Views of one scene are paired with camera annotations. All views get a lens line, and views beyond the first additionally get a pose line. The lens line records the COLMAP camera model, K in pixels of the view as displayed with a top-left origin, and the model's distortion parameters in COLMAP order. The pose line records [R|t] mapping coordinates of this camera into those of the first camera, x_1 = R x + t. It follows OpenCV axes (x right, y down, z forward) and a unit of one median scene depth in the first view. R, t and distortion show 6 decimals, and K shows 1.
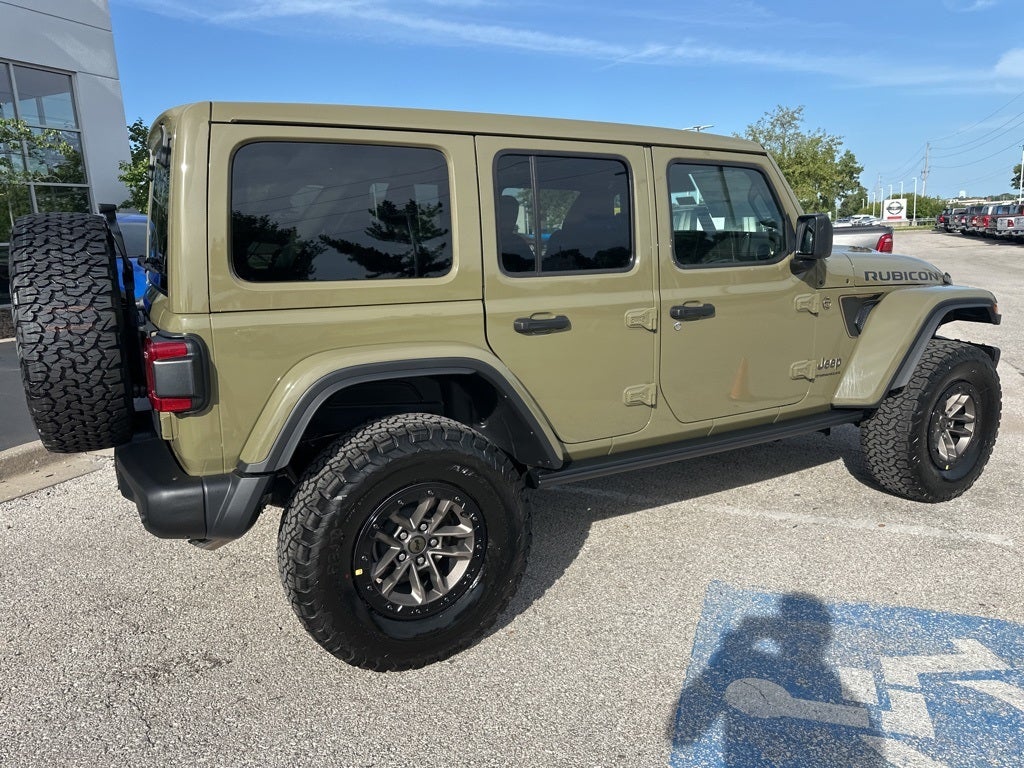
lens RADIAL K [[717.4, 0, 512.0], [0, 717.4, 384.0], [0, 0, 1]] dist [0.037633, -0.044506]
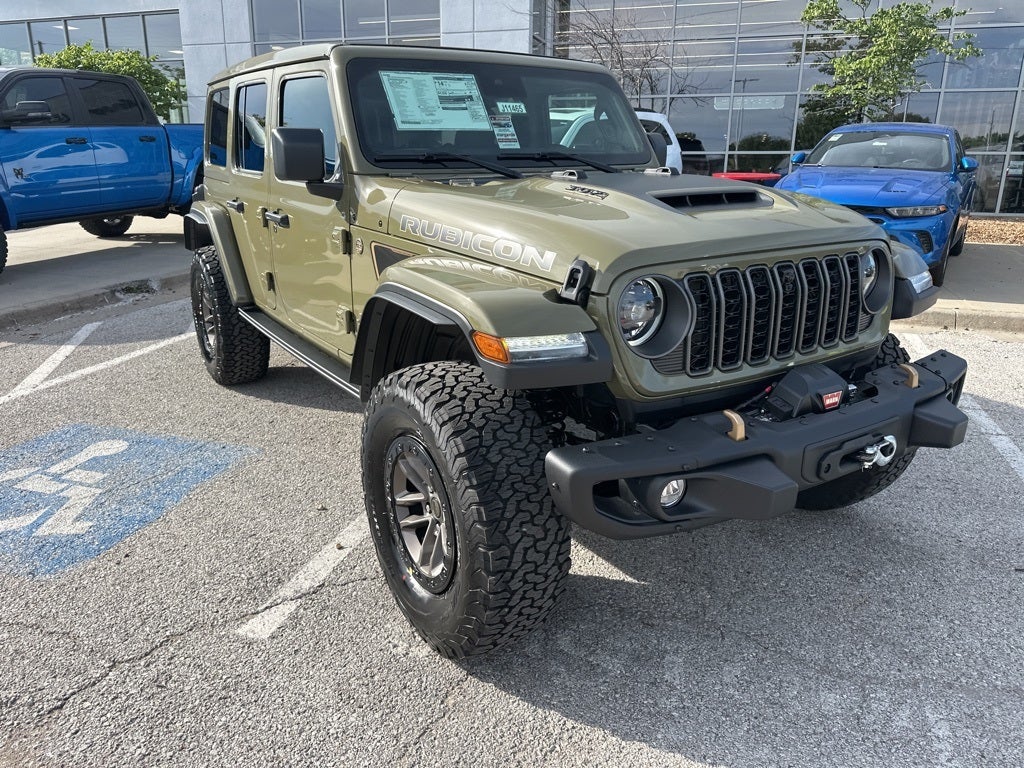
lens RADIAL K [[720.8, 0, 513.1], [0, 720.8, 380.8], [0, 0, 1]] dist [0.033100, -0.038096]
pose [[0.070605, 0.326179, -0.942668, 1.654942], [-0.211596, 0.928417, 0.305400, -0.335671], [0.974804, 0.177902, 0.134569, 1.453283]]
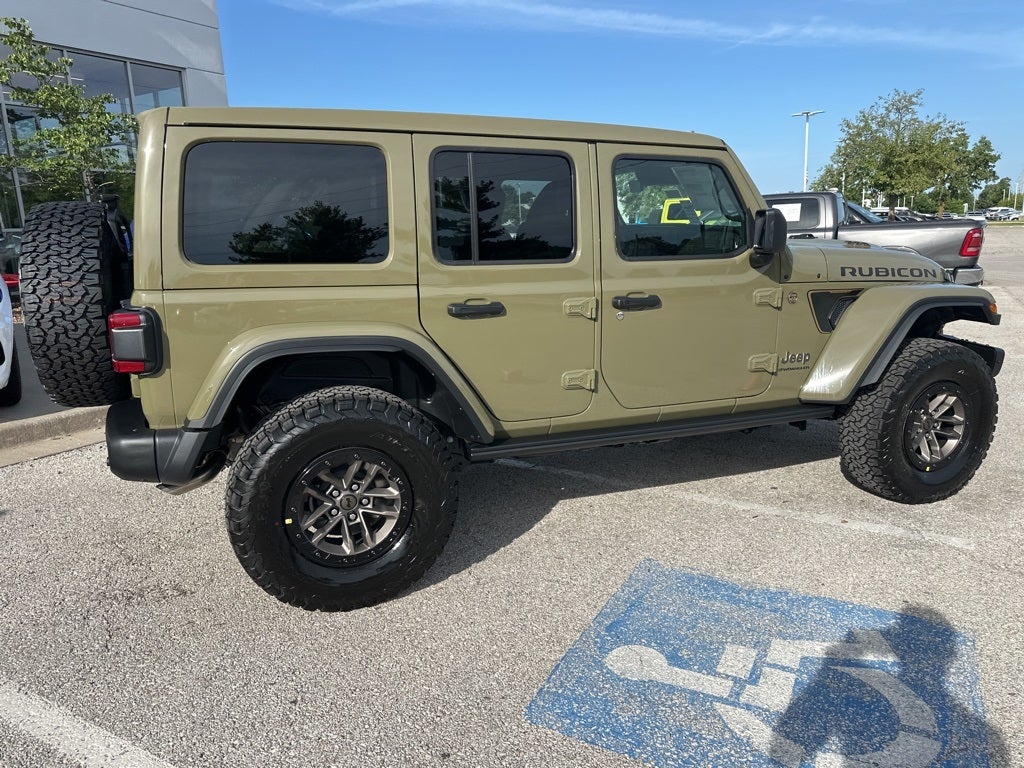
lens RADIAL K [[712.0, 0, 510.4], [0, 712.0, 392.2], [0, 0, 1]] dist [0.054326, -0.065996]
pose [[0.989654, 0.044121, -0.136520, 0.252893], [-0.040449, 0.998744, 0.029553, 0.008013], [0.137652, -0.023725, 0.990196, -0.064756]]
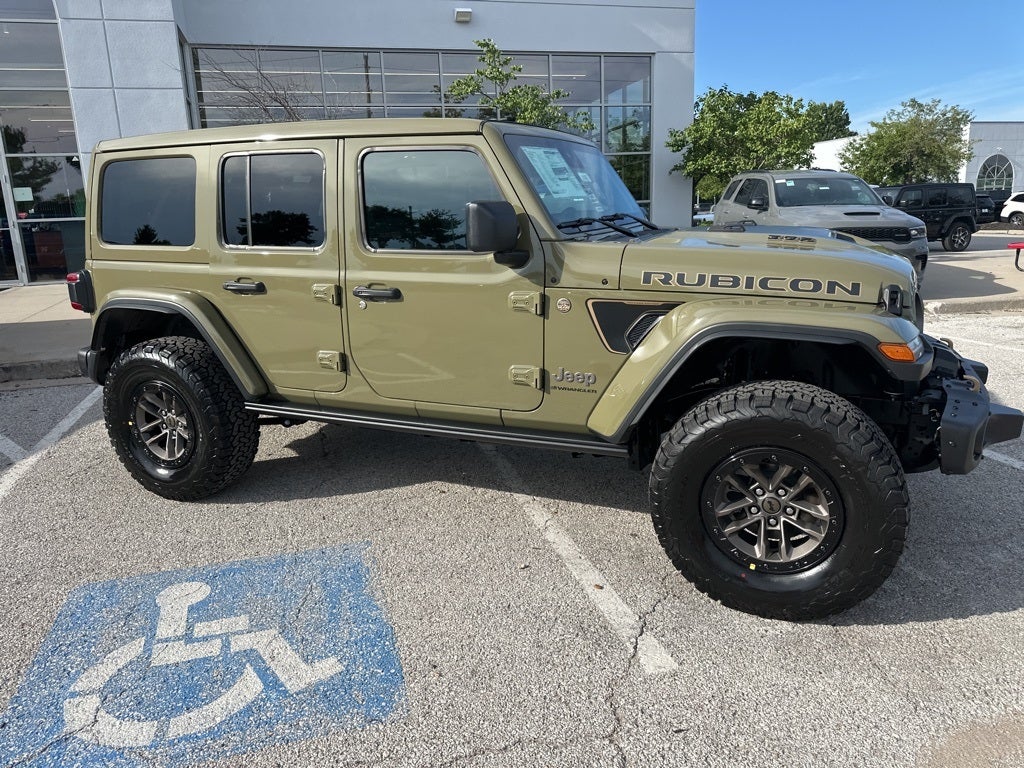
lens RADIAL K [[717.4, 0, 512.0], [0, 717.4, 384.0], [0, 0, 1]] dist [0.037633, -0.044506]
pose [[0.607635, 0.200658, -0.768451, 1.423266], [-0.150850, 0.979104, 0.136382, -0.168936], [0.779759, 0.033050, 0.625207, 0.575427]]
